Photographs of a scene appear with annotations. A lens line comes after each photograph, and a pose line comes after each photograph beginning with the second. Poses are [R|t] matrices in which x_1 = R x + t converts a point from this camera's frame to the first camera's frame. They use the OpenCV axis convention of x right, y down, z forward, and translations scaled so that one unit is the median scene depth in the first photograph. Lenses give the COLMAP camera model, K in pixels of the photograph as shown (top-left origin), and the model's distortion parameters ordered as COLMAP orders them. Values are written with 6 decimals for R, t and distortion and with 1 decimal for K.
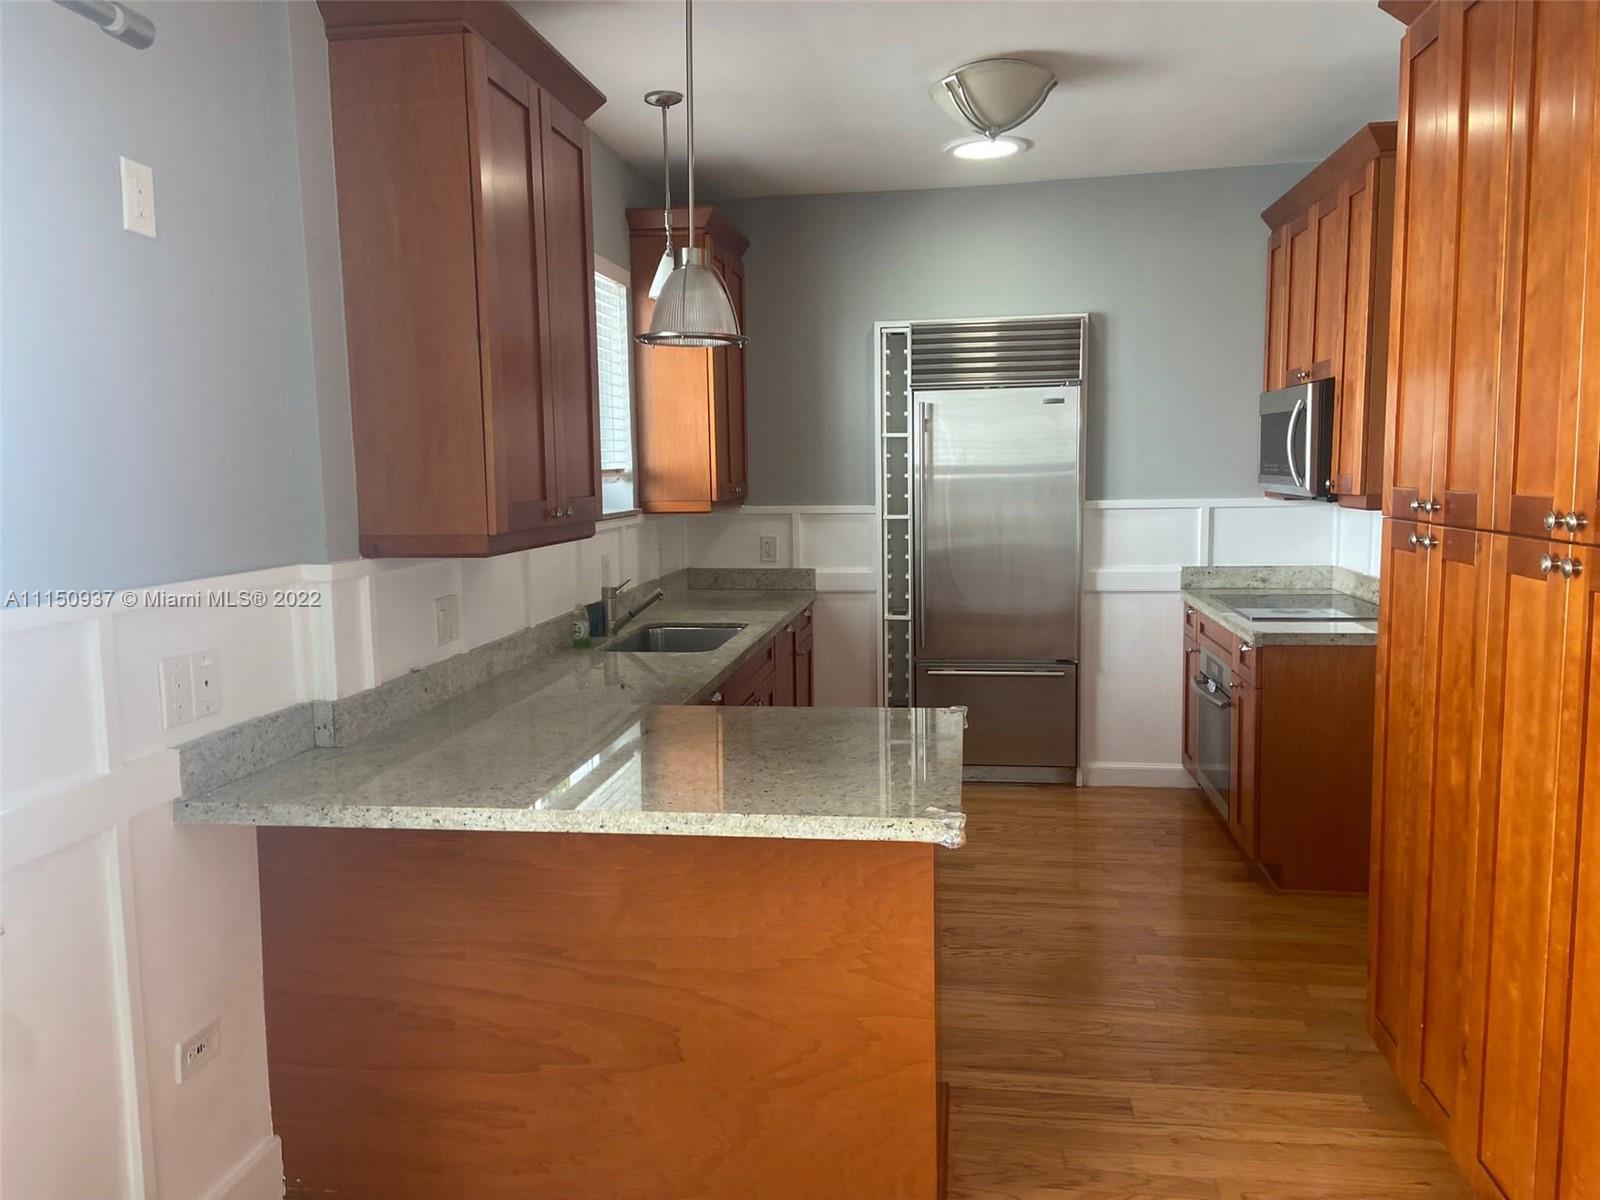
lens RADIAL K [[1195.0, 0, 793.6], [0, 1195.0, 591.6], [0, 0, 1]] dist [0.118984, -0.148687]
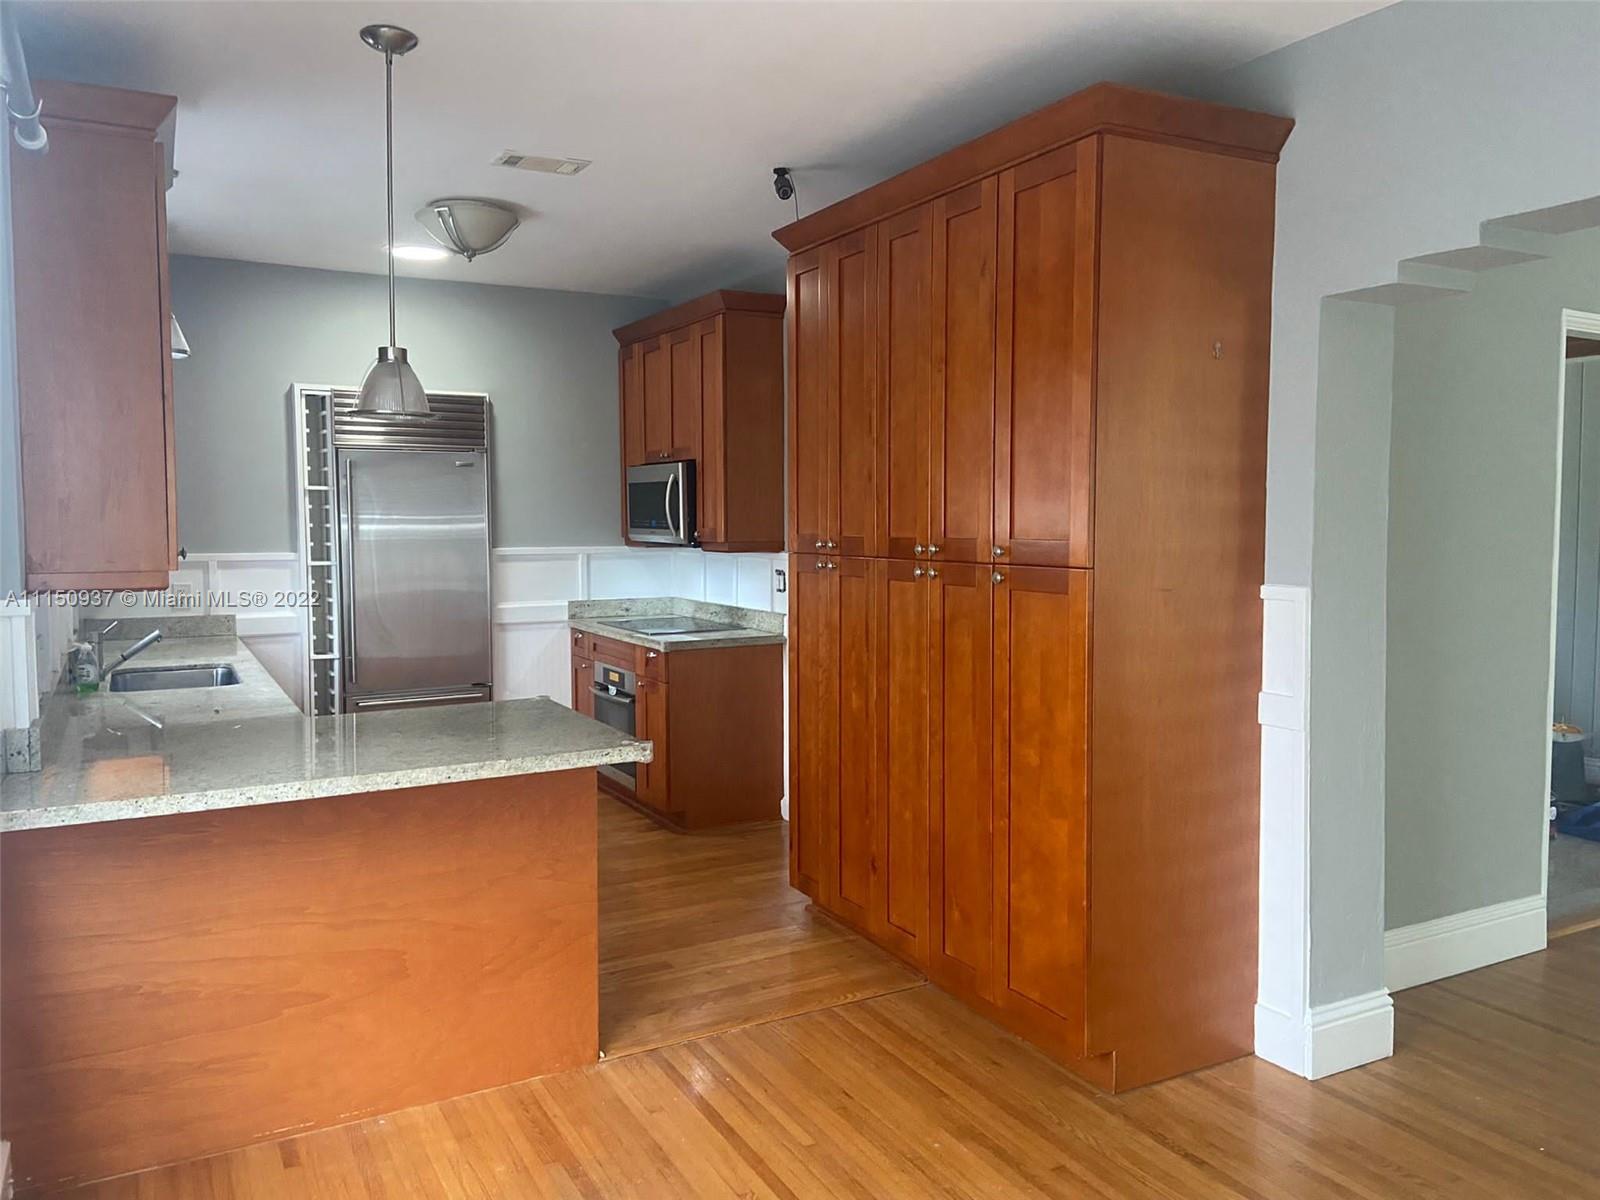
lens RADIAL K [[1193.6, 0, 790.4], [0, 1193.6, 578.2], [0, 0, 1]] dist [0.122270, -0.145672]
pose [[0.800767, -0.017868, 0.598710, -0.309185], [0.053012, 0.997747, -0.041125, 0.024829], [-0.596626, 0.064670, 0.799910, -0.169509]]
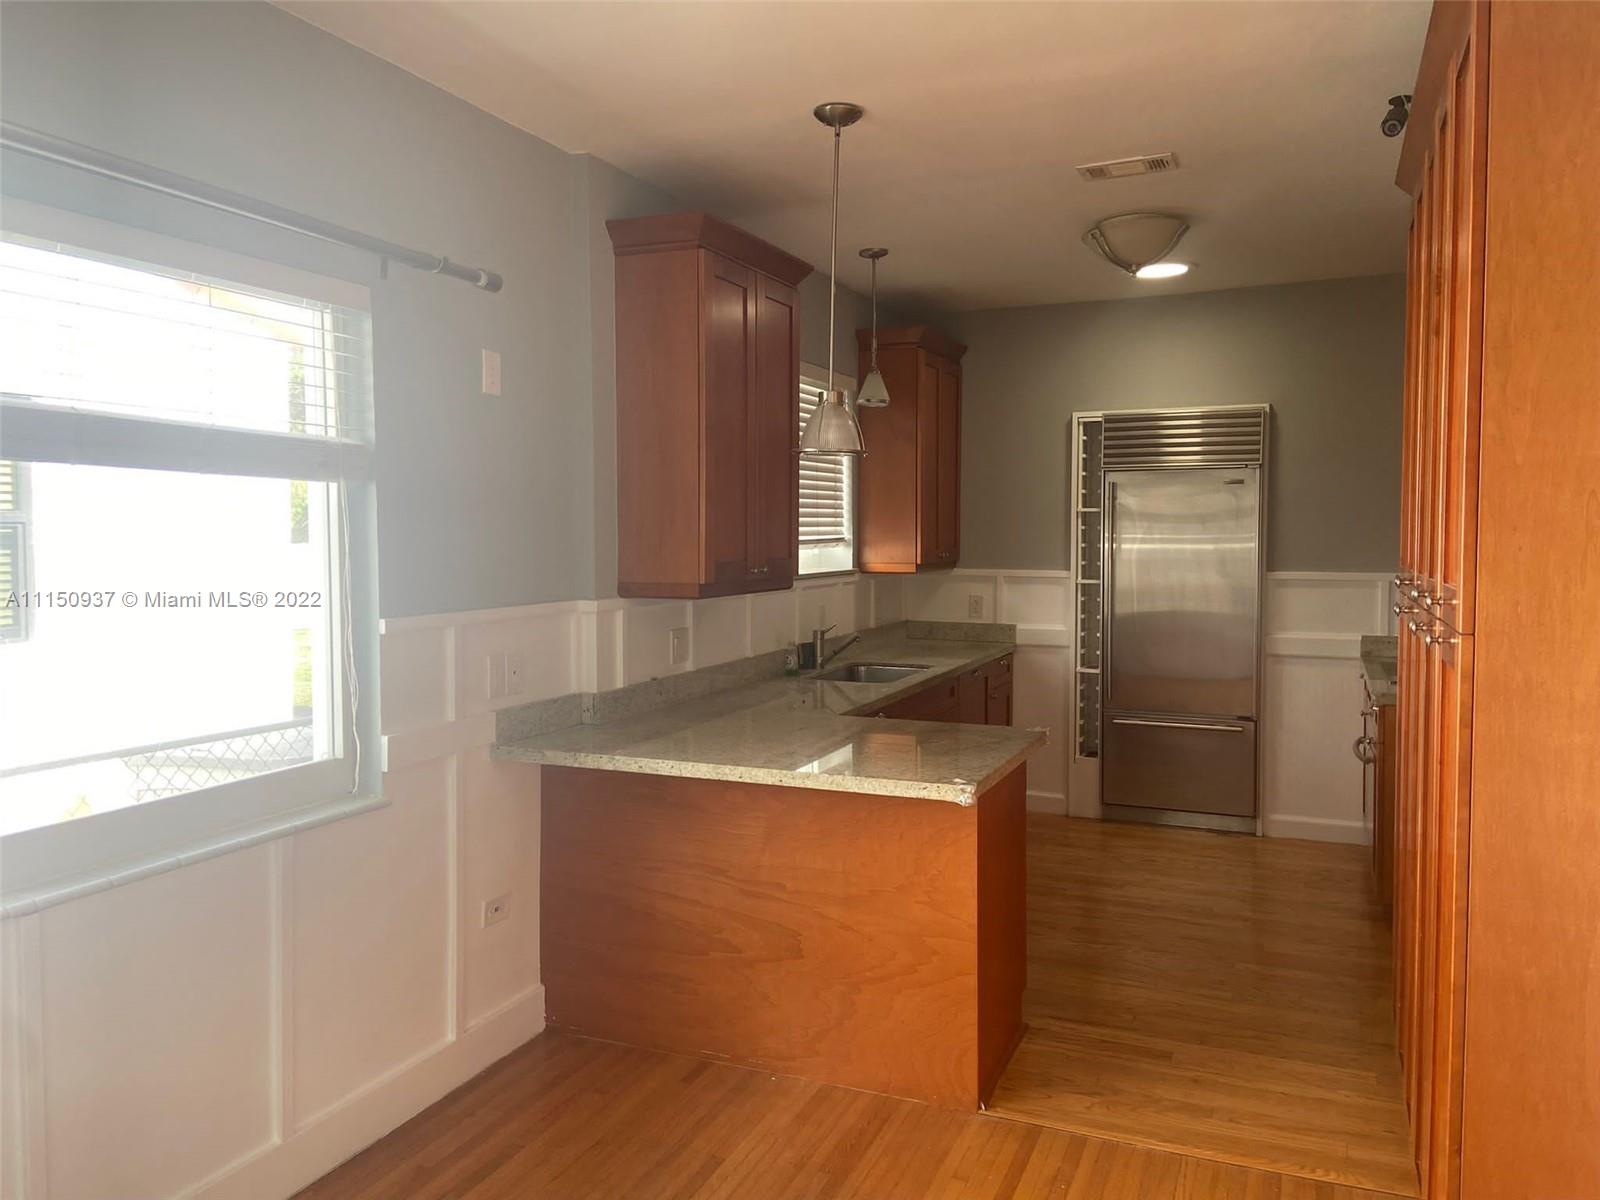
lens RADIAL K [[1193.6, 0, 790.4], [0, 1193.6, 578.2], [0, 0, 1]] dist [0.122270, -0.145672]
pose [[0.965488, 0.025789, -0.259168, 0.145330], [-0.041927, 0.997497, -0.056936, 0.014995], [0.257051, 0.065837, 0.964153, -0.229200]]
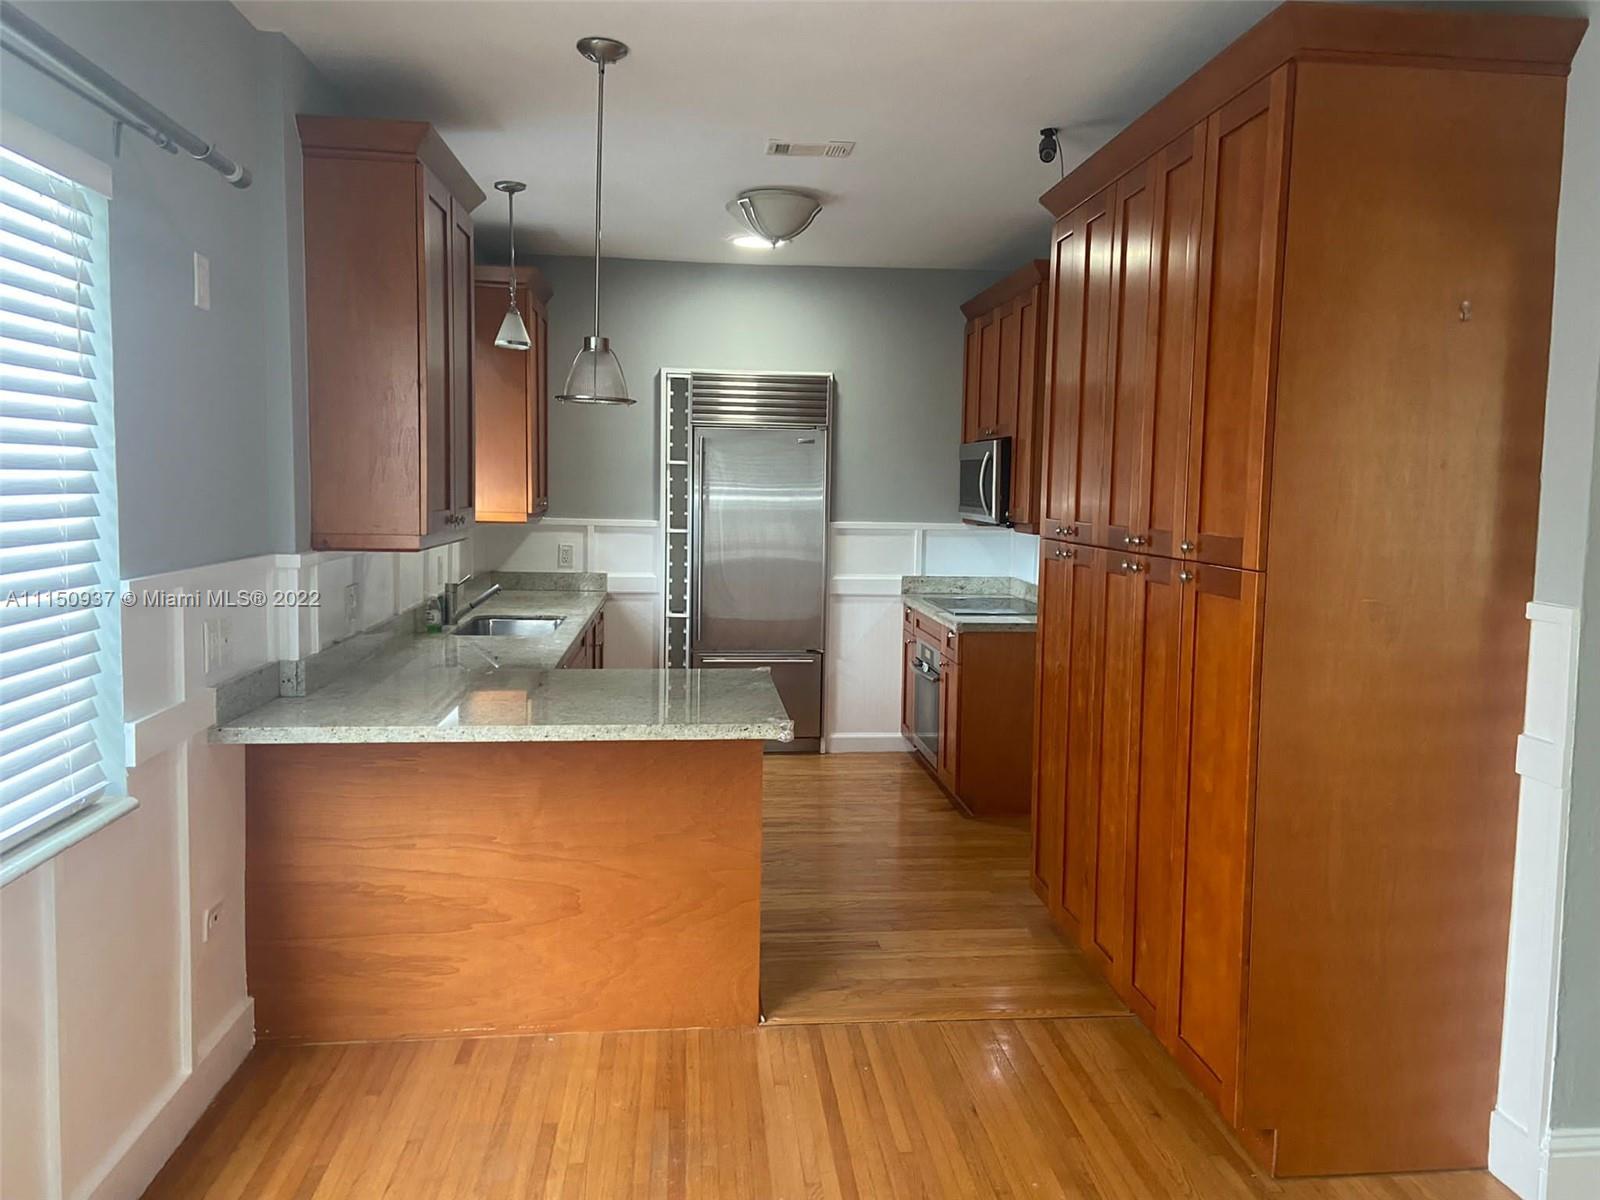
lens RADIAL K [[1194.0, 0, 807.8], [0, 1194.0, 572.4], [0, 0, 1]] dist [0.124312, -0.146703]
pose [[0.968996, 0.015778, 0.246572, -0.110279], [-0.008294, 0.999474, -0.031363, 0.020704], [-0.246937, 0.028345, 0.968617, -0.250175]]
